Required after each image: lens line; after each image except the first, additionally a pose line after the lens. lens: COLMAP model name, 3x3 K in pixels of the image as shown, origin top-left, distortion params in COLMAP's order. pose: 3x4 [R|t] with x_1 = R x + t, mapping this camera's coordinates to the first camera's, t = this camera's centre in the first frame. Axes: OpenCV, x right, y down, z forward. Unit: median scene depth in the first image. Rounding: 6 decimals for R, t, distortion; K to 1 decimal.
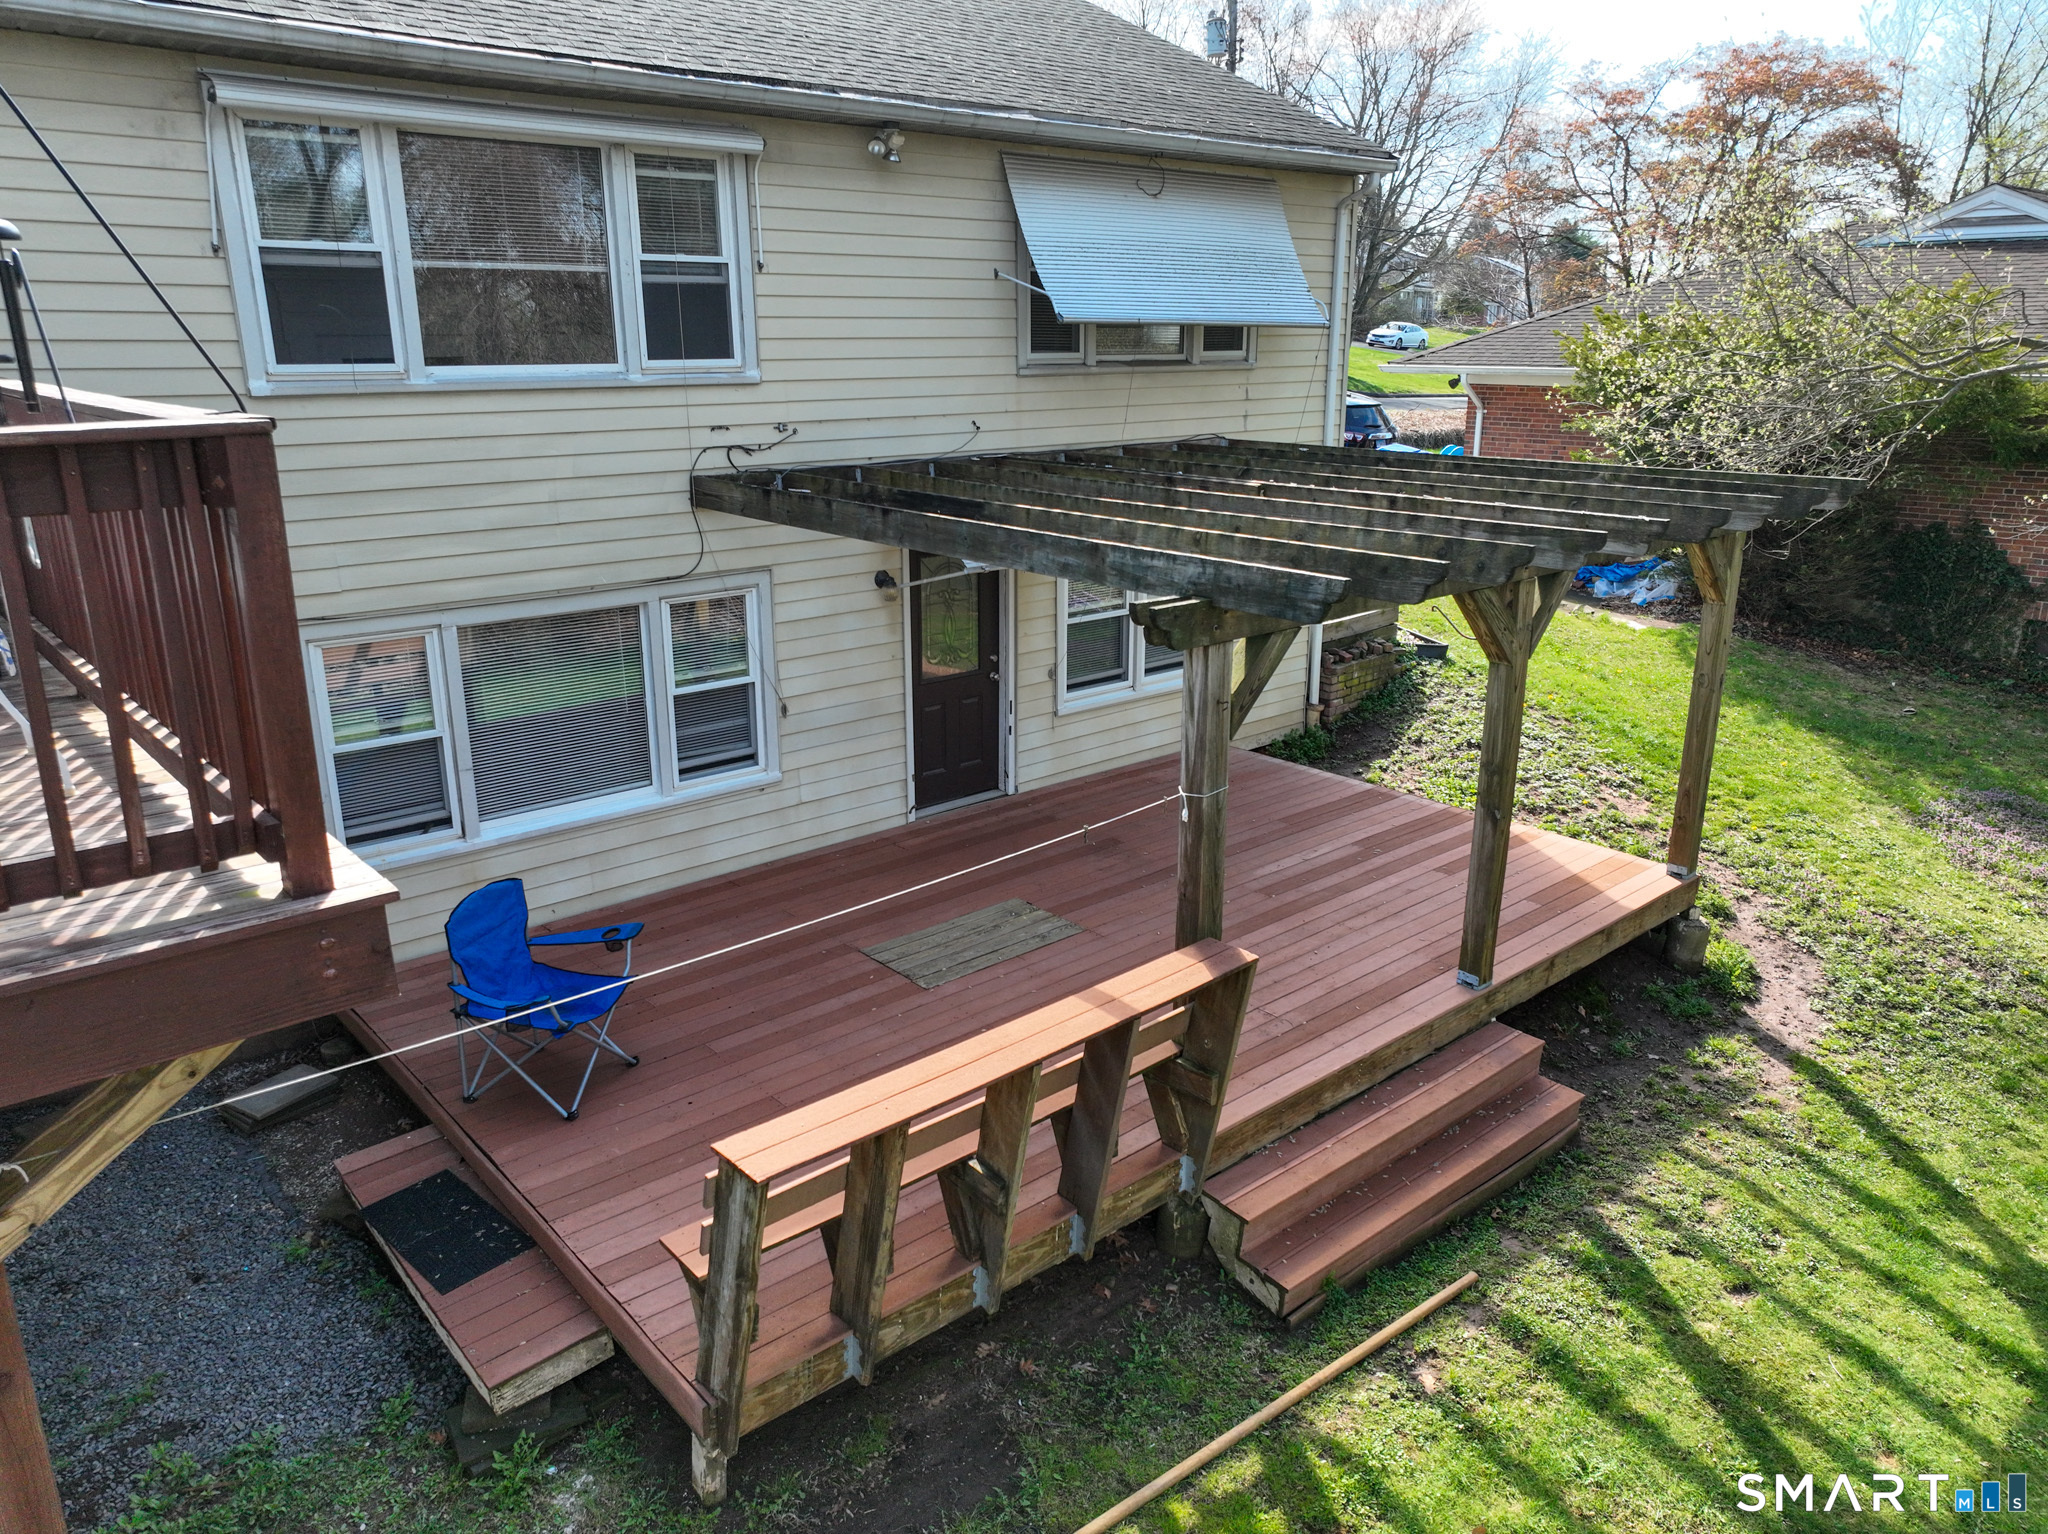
lens RADIAL K [[1441.2, 0, 1035.8], [0, 1441.2, 767.9], [0, 0, 1]] dist [0.005742, -0.000017]
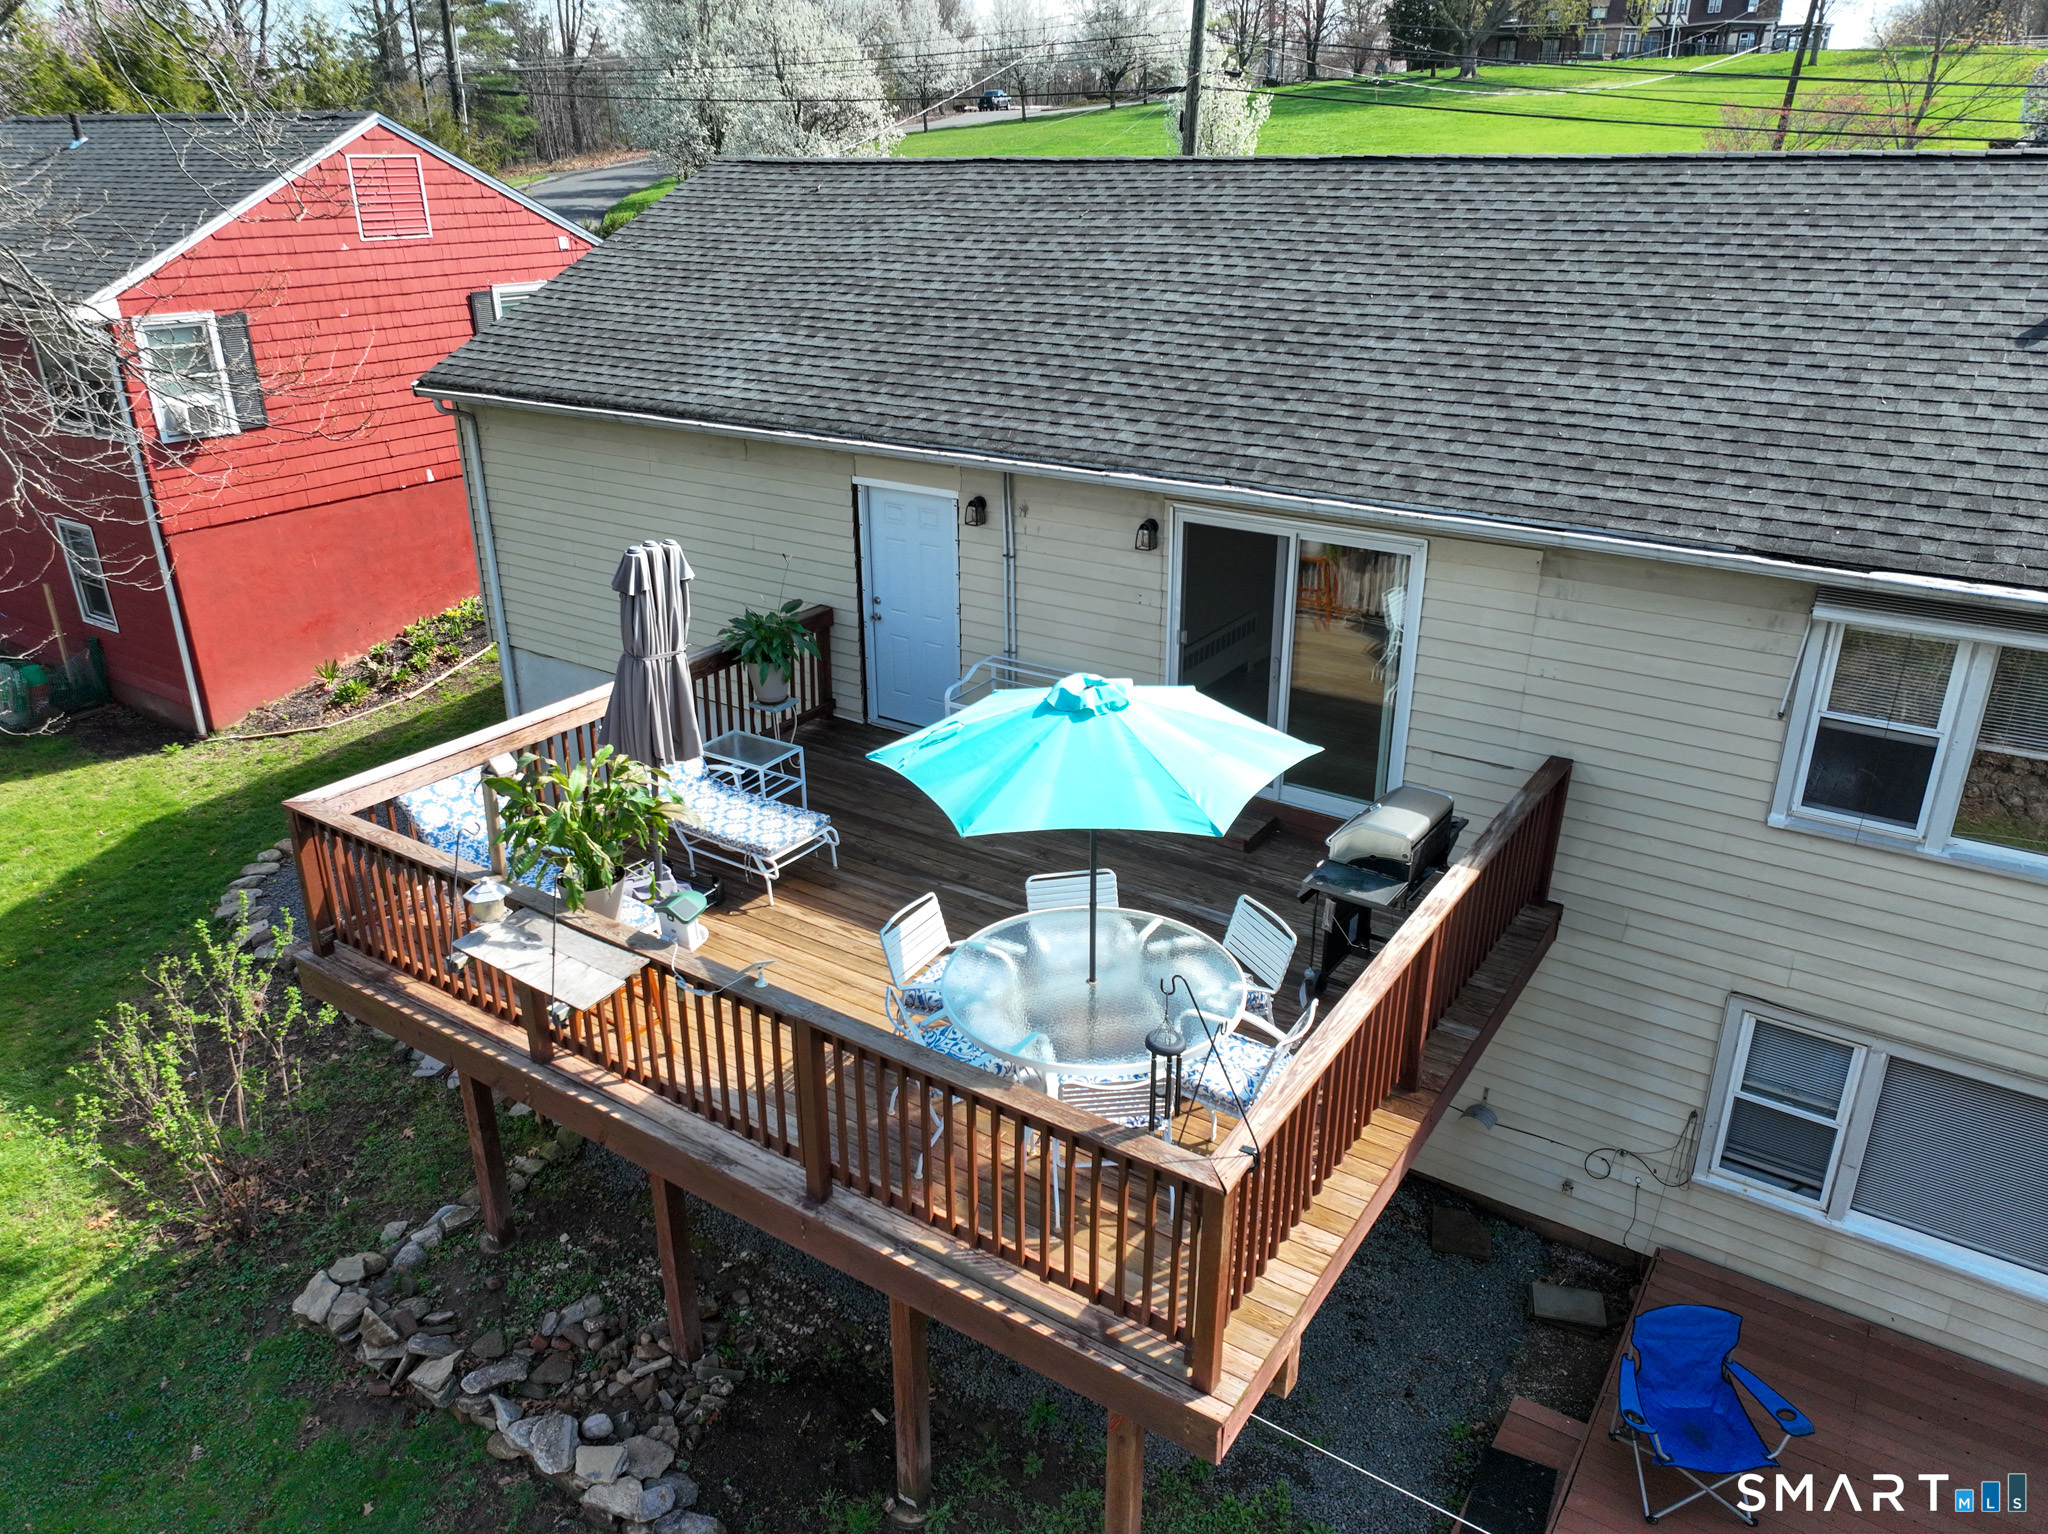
lens RADIAL K [[1441.2, 0, 1024.6], [0, 1441.2, 762.9], [0, 0, 1]] dist [0.005742, -0.000017]
pose [[0.255941, 0.375574, -0.890752, 0.298523], [-0.273596, 0.911911, 0.305882, -0.443652], [0.927167, 0.165419, 0.336151, 0.025504]]
